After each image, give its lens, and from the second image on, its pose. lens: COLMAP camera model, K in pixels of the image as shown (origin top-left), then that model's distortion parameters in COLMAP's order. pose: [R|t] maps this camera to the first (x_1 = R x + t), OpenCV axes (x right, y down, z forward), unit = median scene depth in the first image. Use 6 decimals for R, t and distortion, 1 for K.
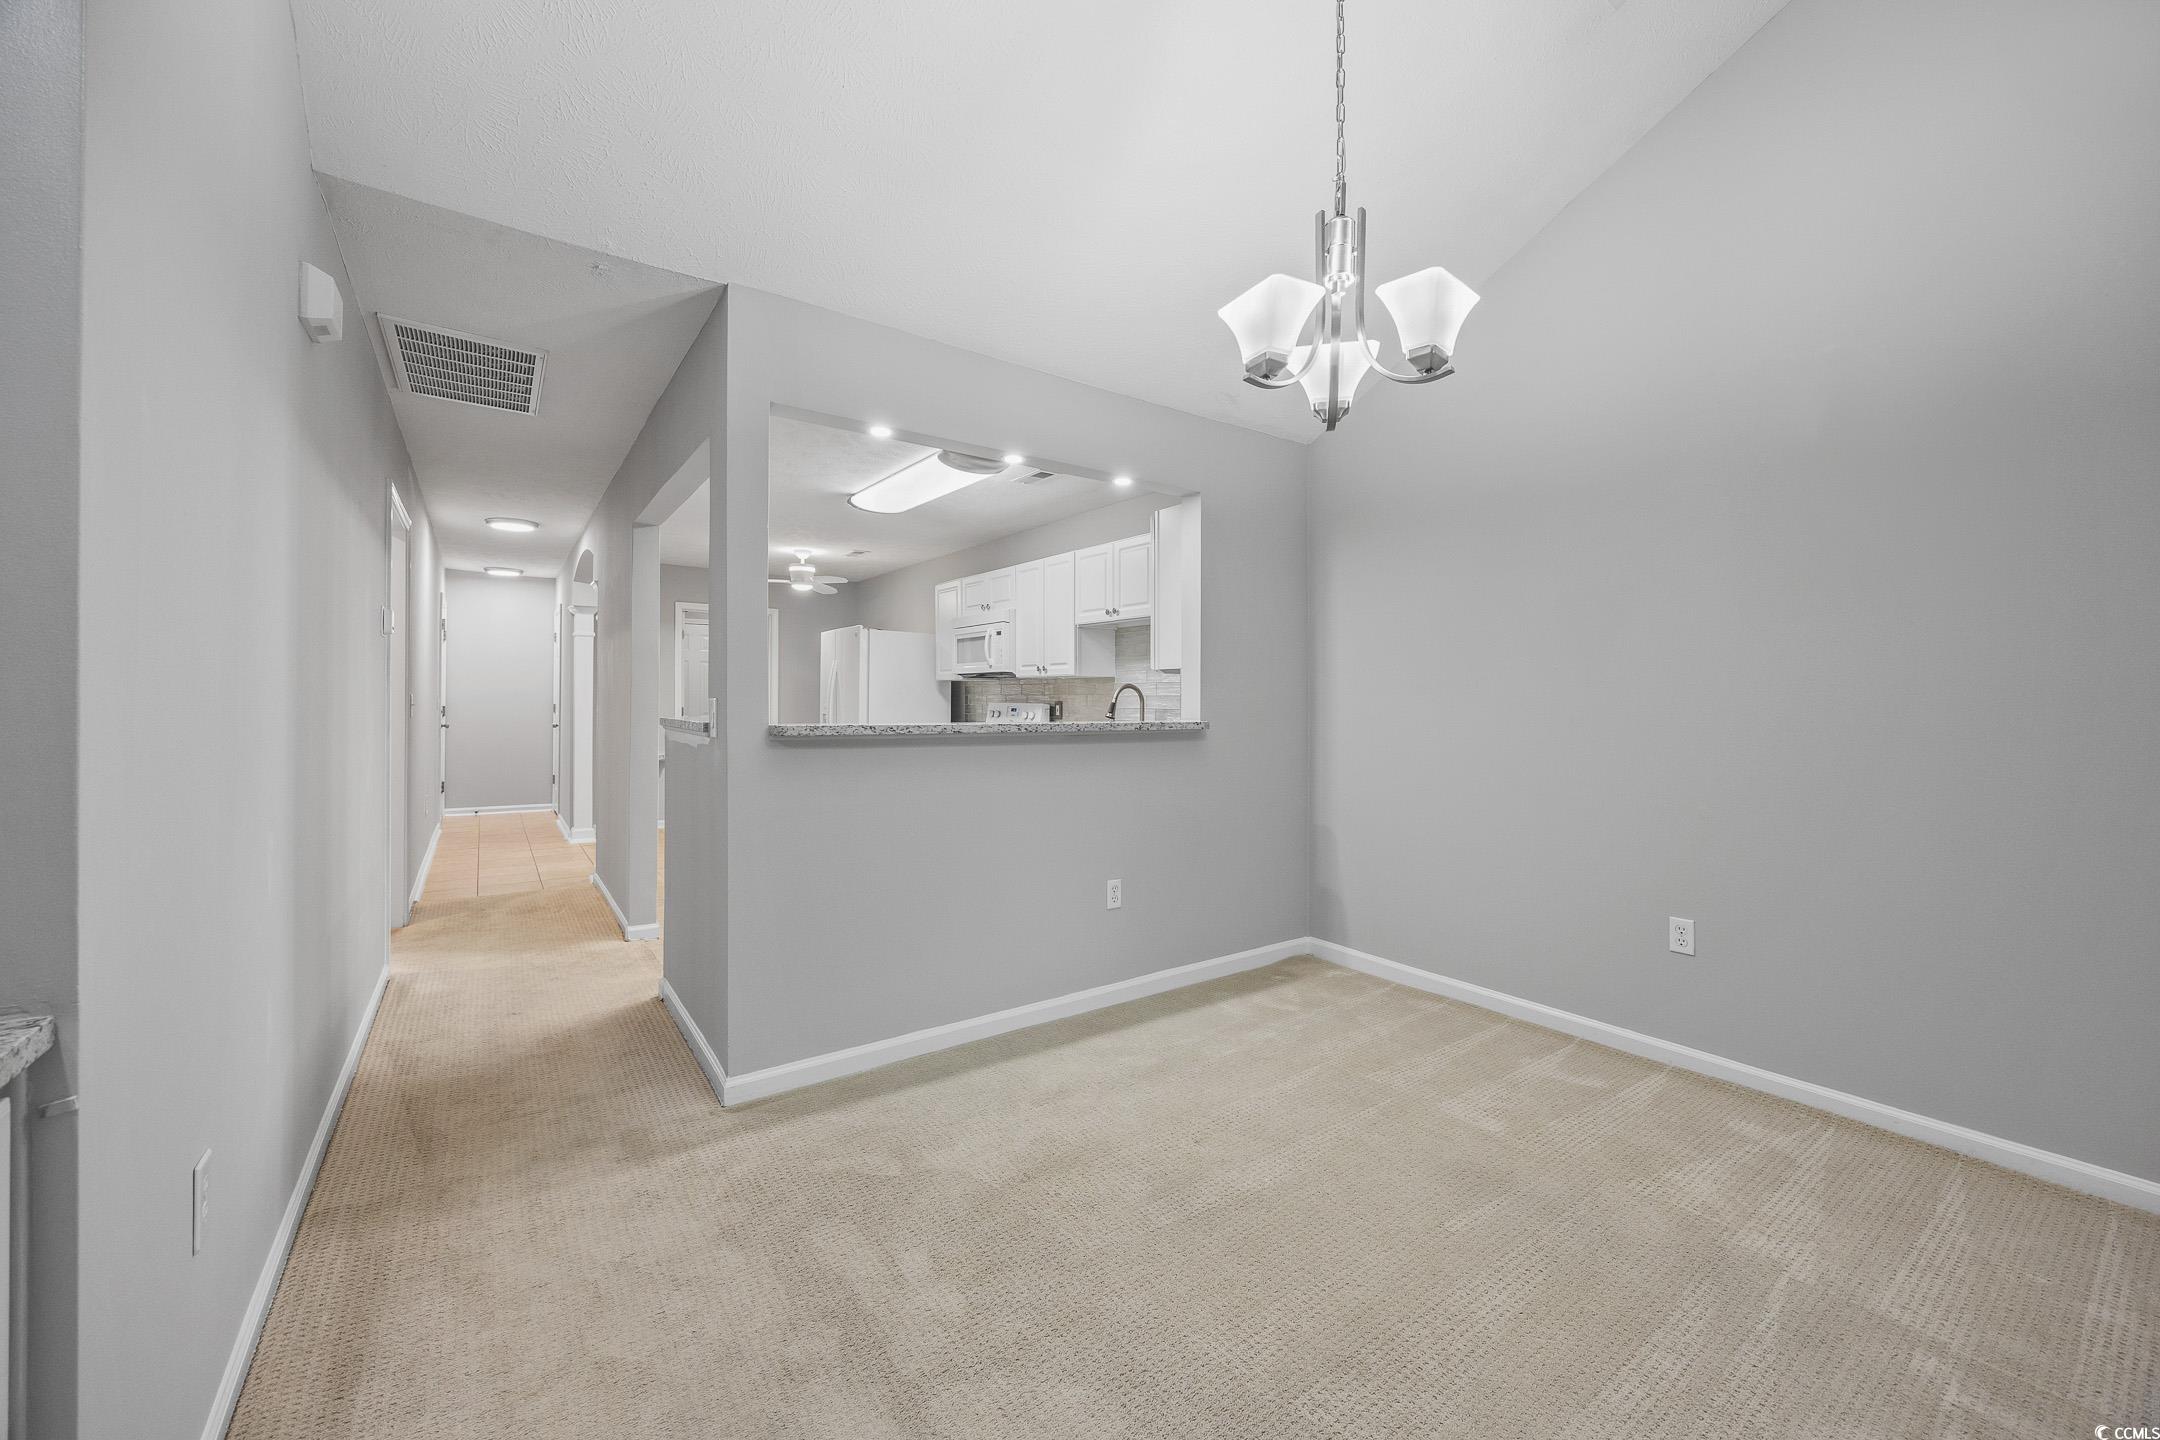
lens RADIAL K [[830.0, 0, 1080.7], [0, 830.0, 715.7], [0, 0, 1]] dist [-0.002723, -0.000161]
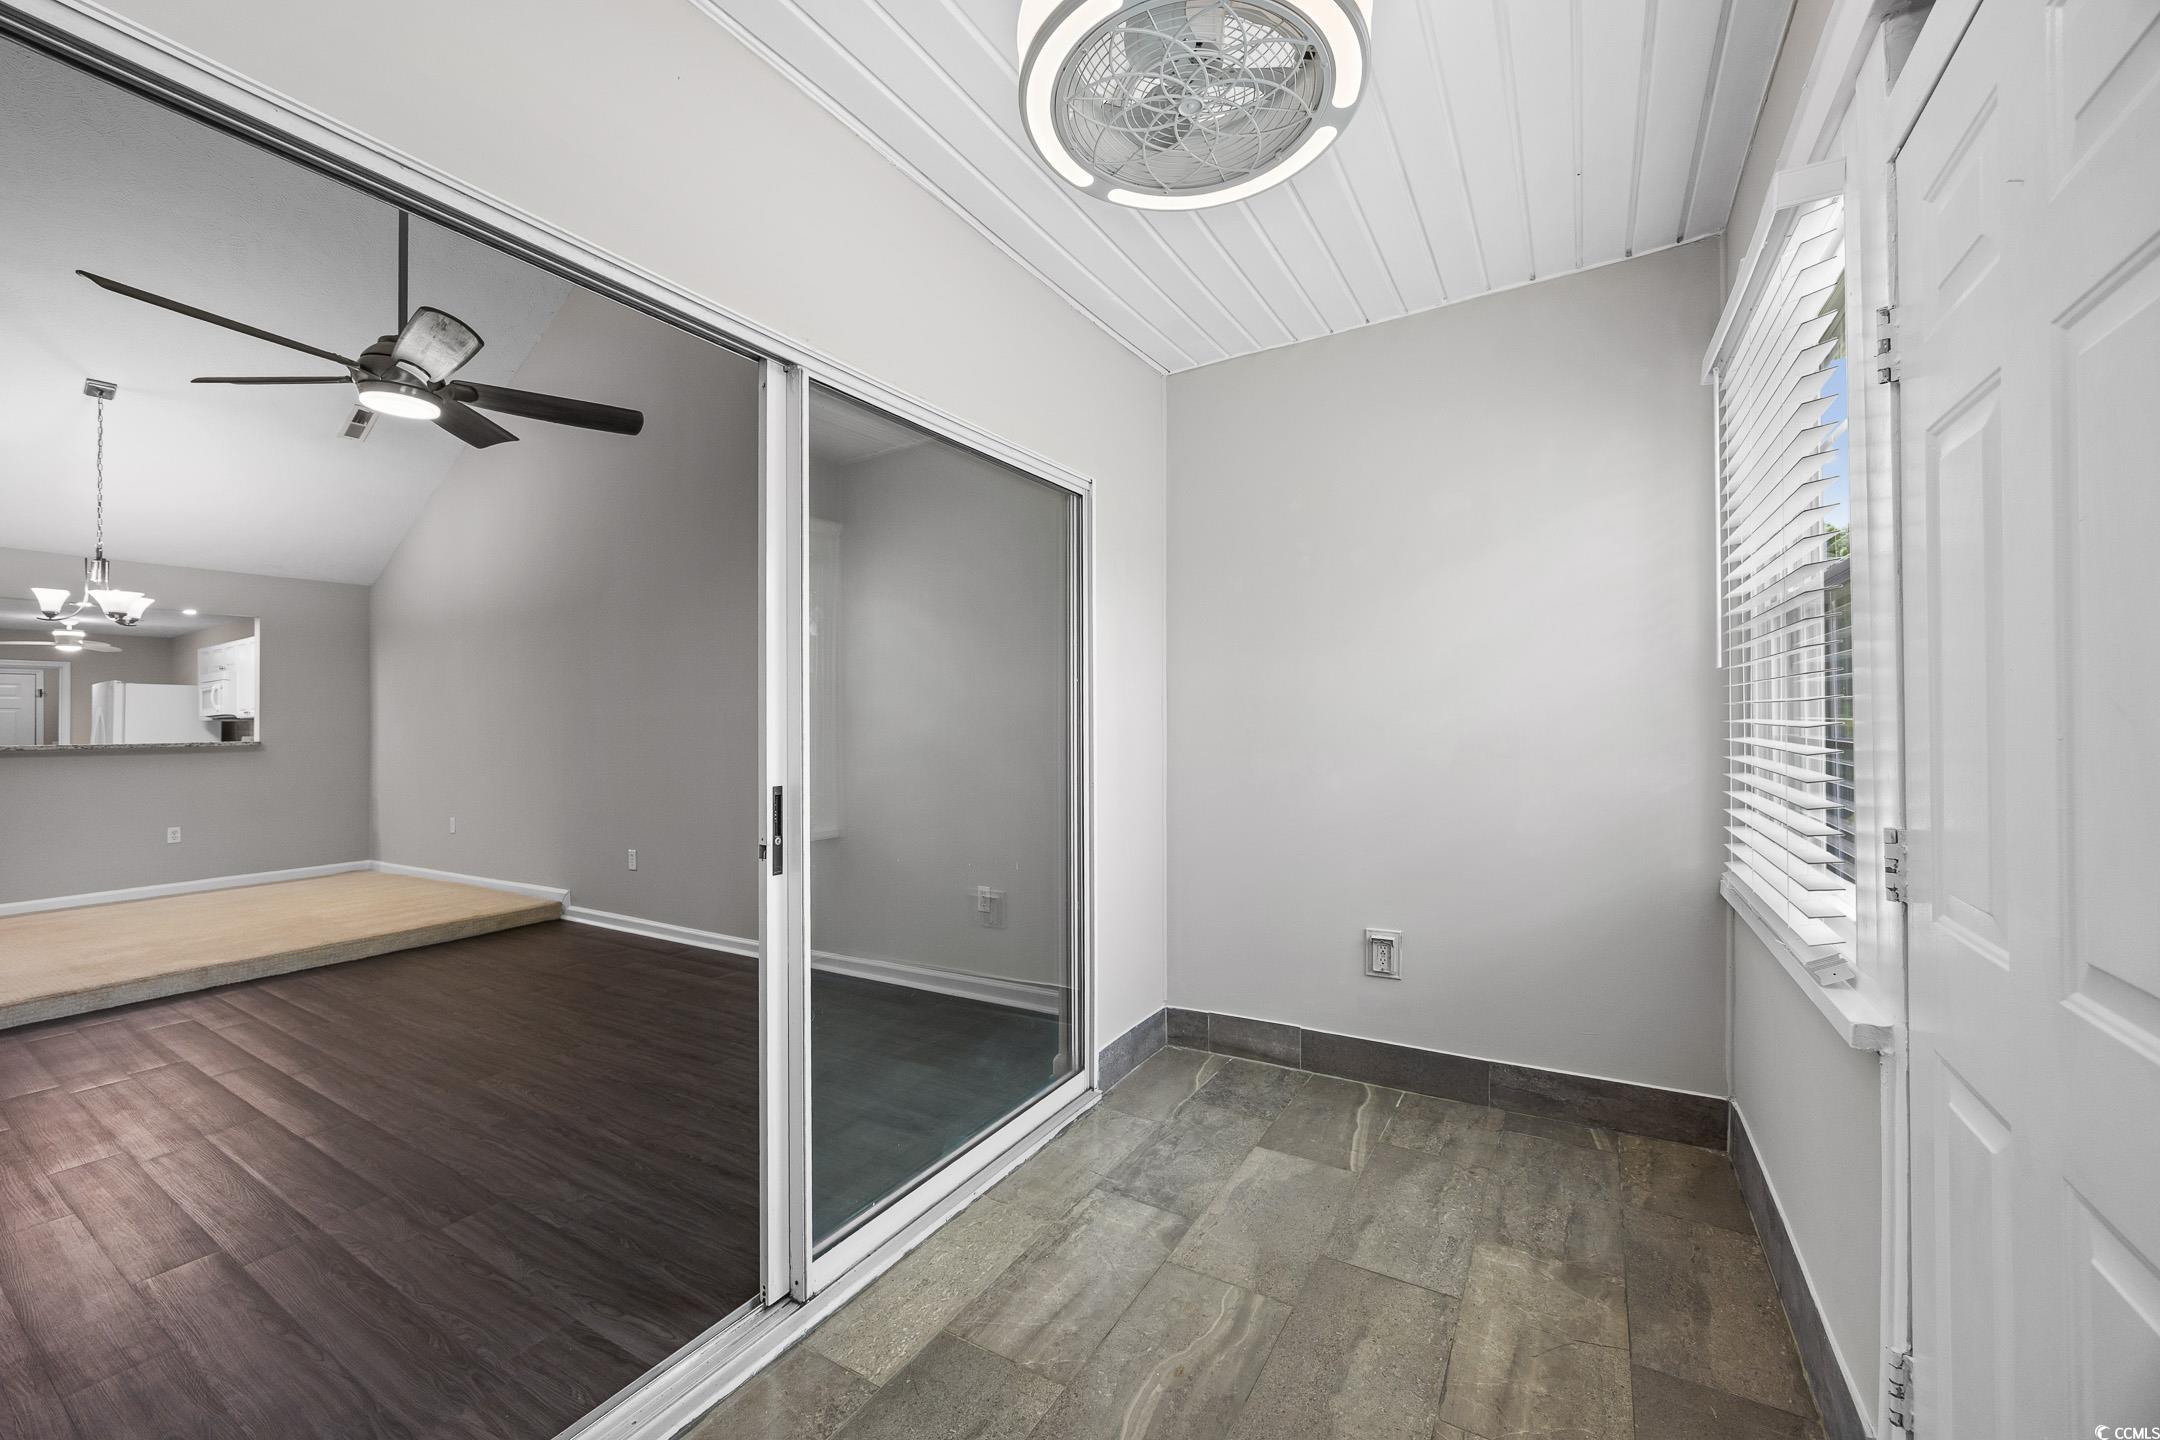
lens RADIAL K [[820.9, 0, 1078.7], [0, 820.9, 718.1], [0, 0, 1]] dist [-0.001088, -0.000030]
pose [[0.921652, -0.023563, 0.387300, 0.721457], [0.034288, 0.999195, -0.020805, 0.035711], [-0.386499, 0.032455, 0.921719, -0.891429]]
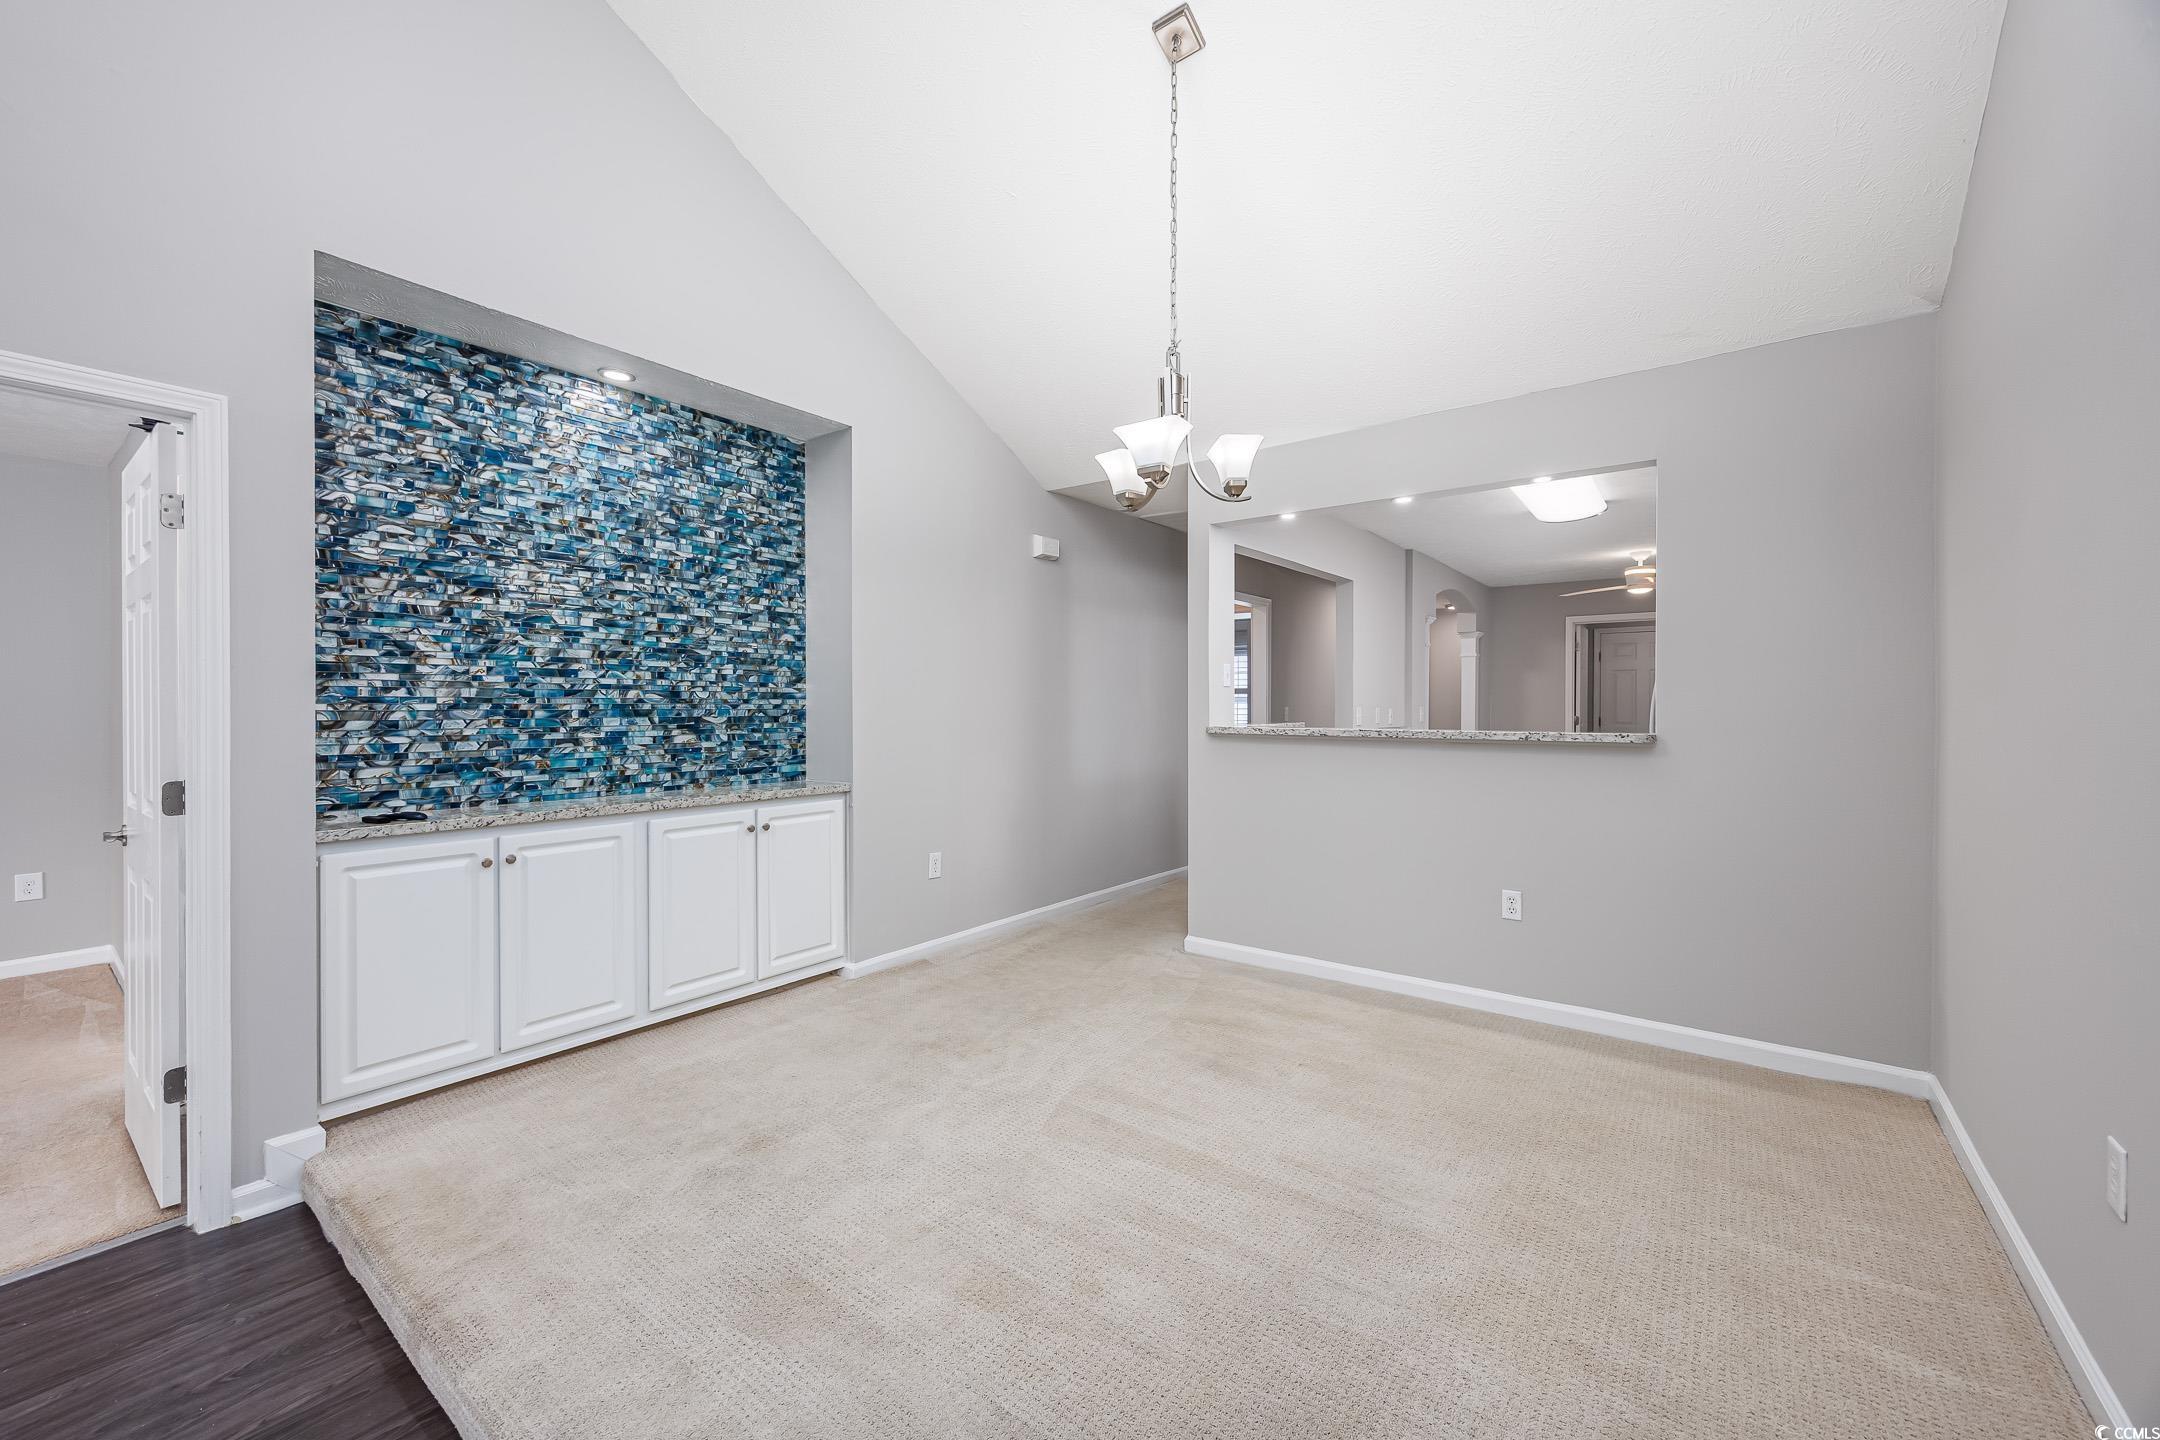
lens RADIAL K [[855.7, 0, 1065.7], [0, 855.7, 712.4], [0, 0, 1]] dist [0.000037, 0.000074]
pose [[0.285603, -0.006767, -0.958324, 0.525682], [-0.009588, 0.999905, -0.009918, 0.000798], [0.958300, 0.012021, 0.285511, 0.120904]]
